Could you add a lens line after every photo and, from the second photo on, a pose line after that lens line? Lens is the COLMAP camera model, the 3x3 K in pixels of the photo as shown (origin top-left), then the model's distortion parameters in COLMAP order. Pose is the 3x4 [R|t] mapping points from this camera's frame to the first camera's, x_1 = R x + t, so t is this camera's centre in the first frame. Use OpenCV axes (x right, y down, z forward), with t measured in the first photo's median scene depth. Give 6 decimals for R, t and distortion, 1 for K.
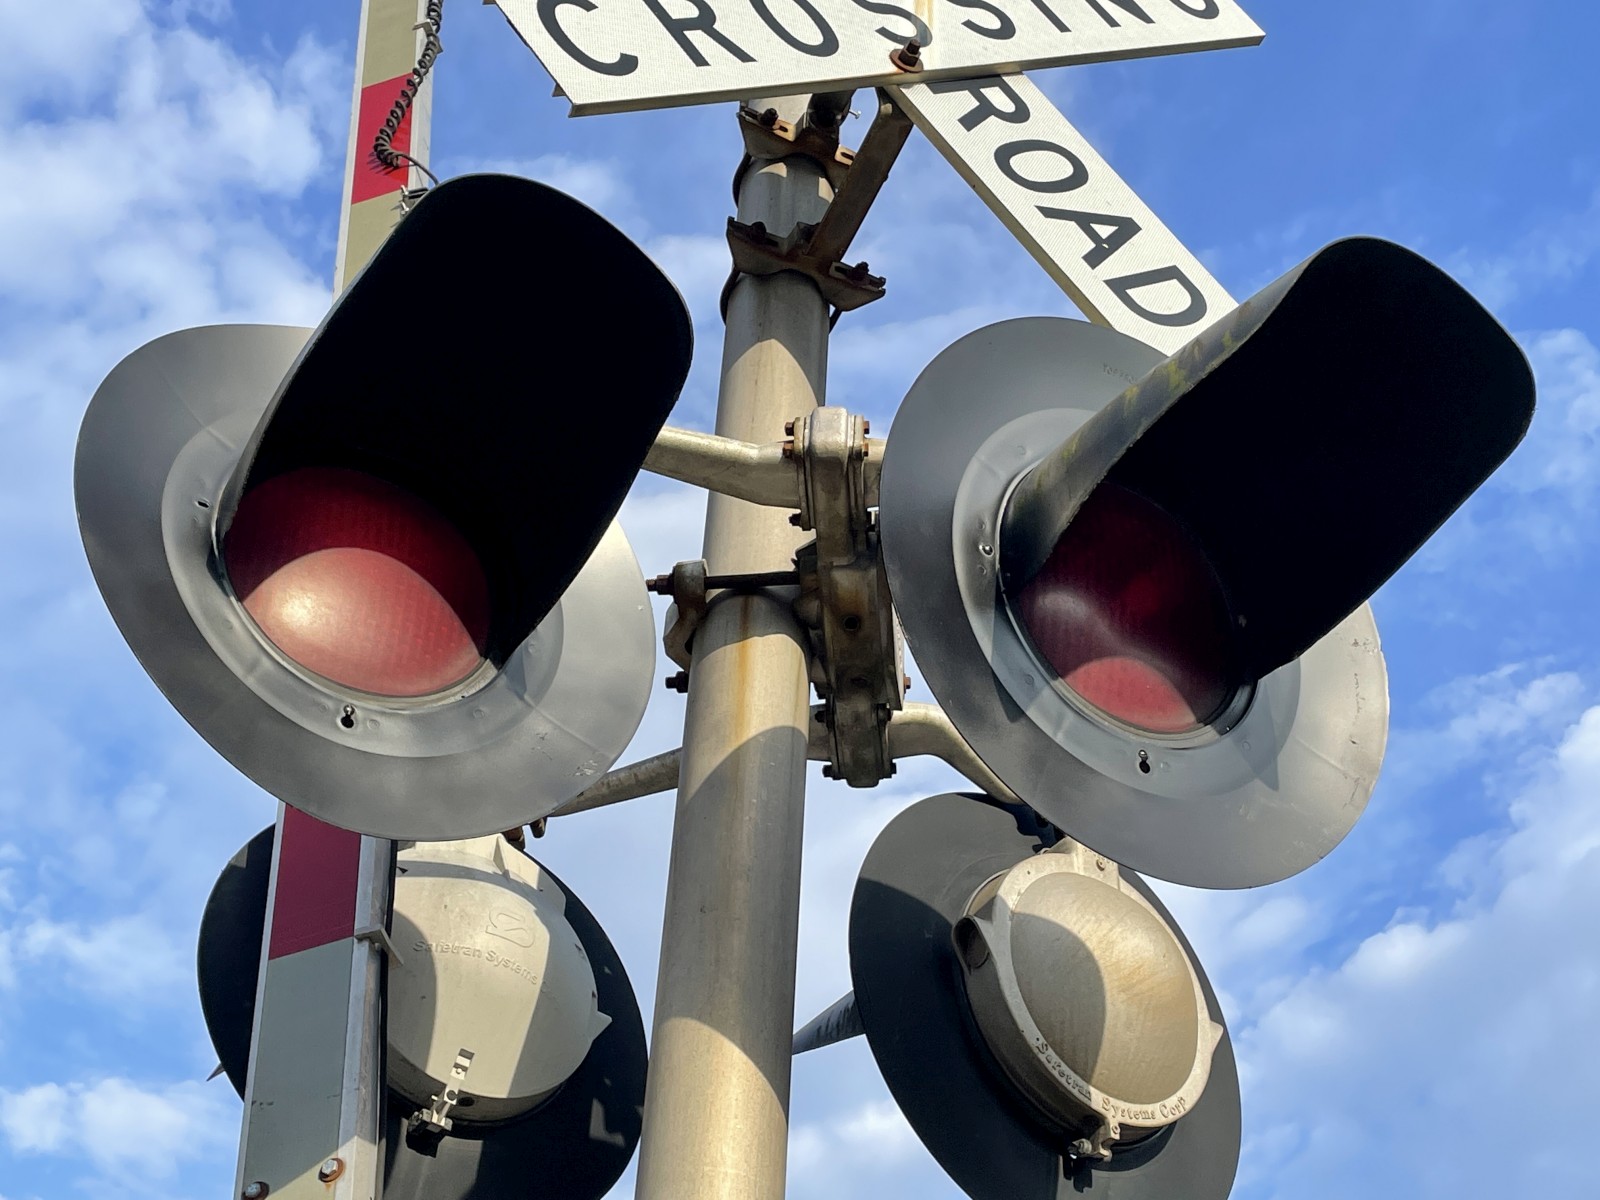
lens RADIAL K [[2203.5, 0, 804.6], [0, 2203.5, 600.5], [0, 0, 1]] dist [0.091623, 0.000000]
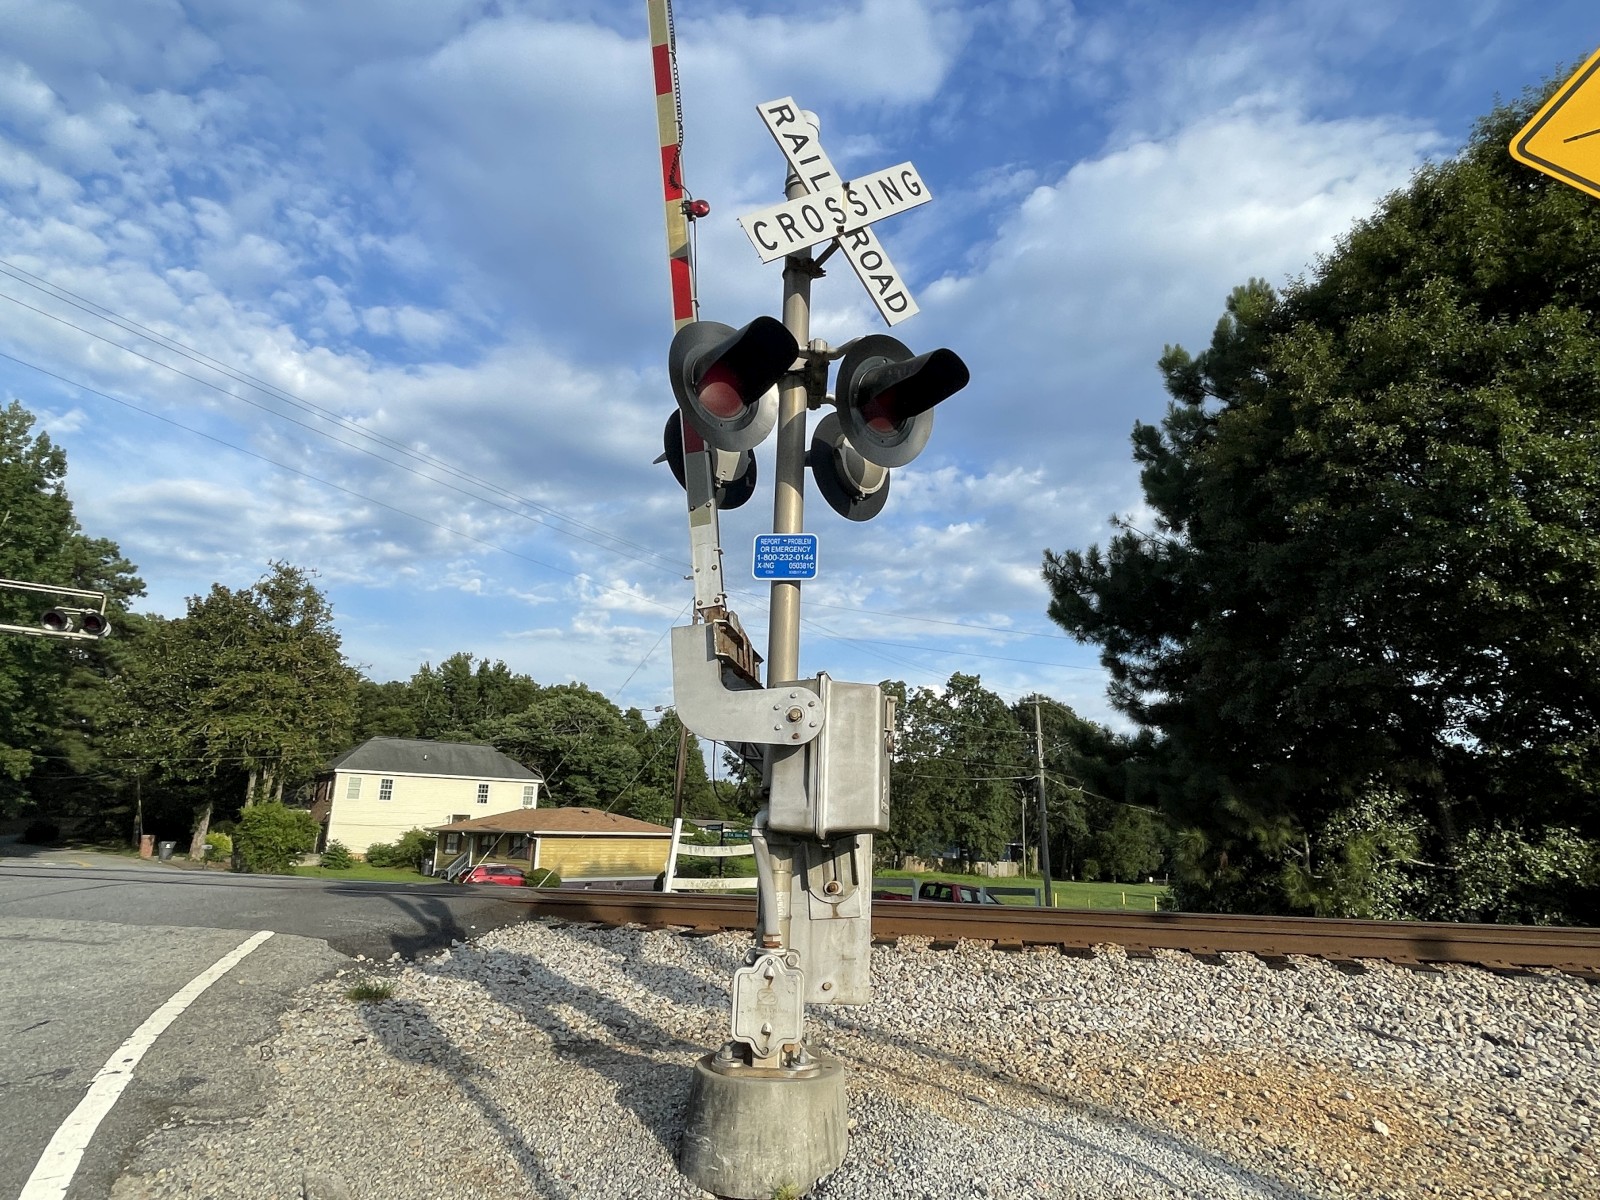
lens RADIAL K [[875.7, 0, 803.6], [0, 875.7, 597.0], [0, 0, 1]] dist [-0.003889, 0.000182]
pose [[0.992086, 0.023810, 0.123279, -0.219117], [-0.080940, 0.871891, 0.482965, -0.477826], [-0.095986, -0.489121, 0.866918, -0.733214]]
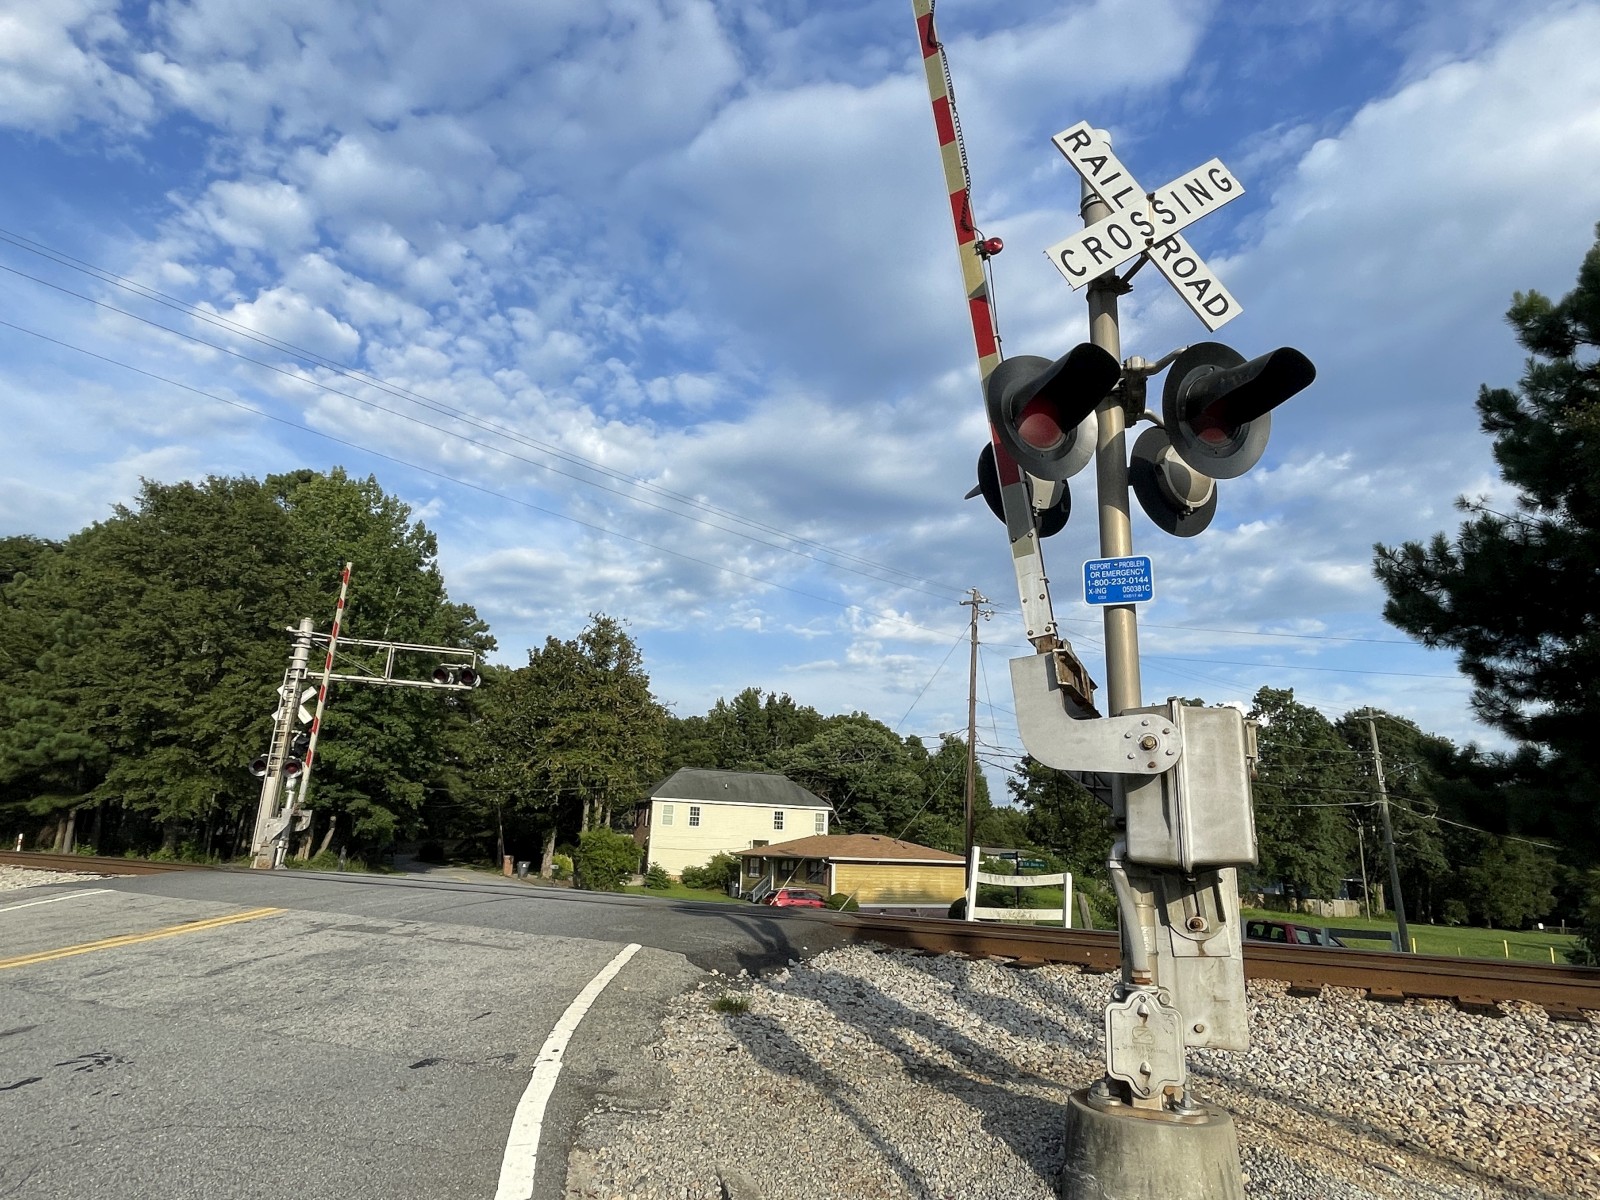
lens RADIAL K [[875.7, 0, 811.9], [0, 875.7, 598.1], [0, 0, 1]] dist [-0.003889, 0.000182]
pose [[0.984472, -0.043999, -0.169938, -0.337517], [0.117673, 0.883775, 0.452873, -0.516212], [0.130261, -0.465838, 0.875230, -0.767948]]
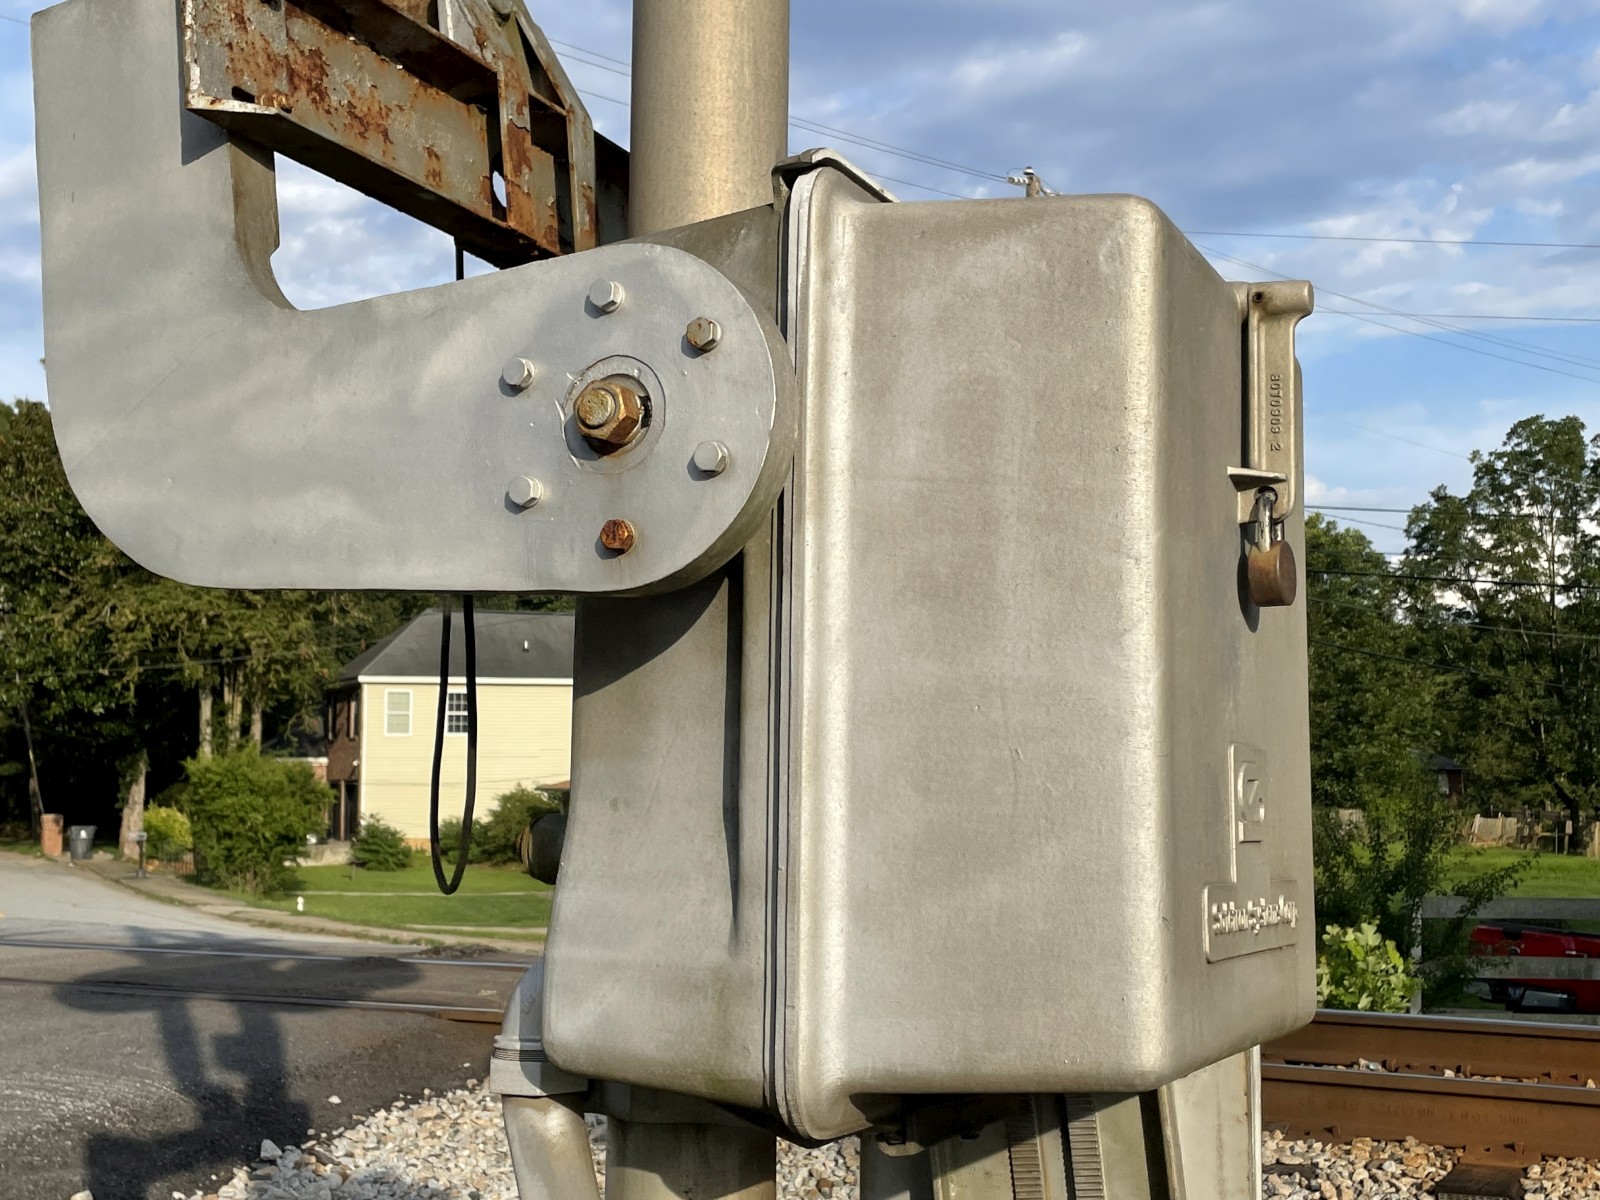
lens RADIAL K [[1889.2, 0, 793.1], [0, 1889.2, 573.4], [0, 0, 1]] dist [0.076457, 0.000000]
pose [[0.987132, -0.051130, -0.151511, 0.082483], [0.133600, 0.784368, 0.605738, 0.138050], [0.087869, -0.618185, 0.781105, 0.023385]]
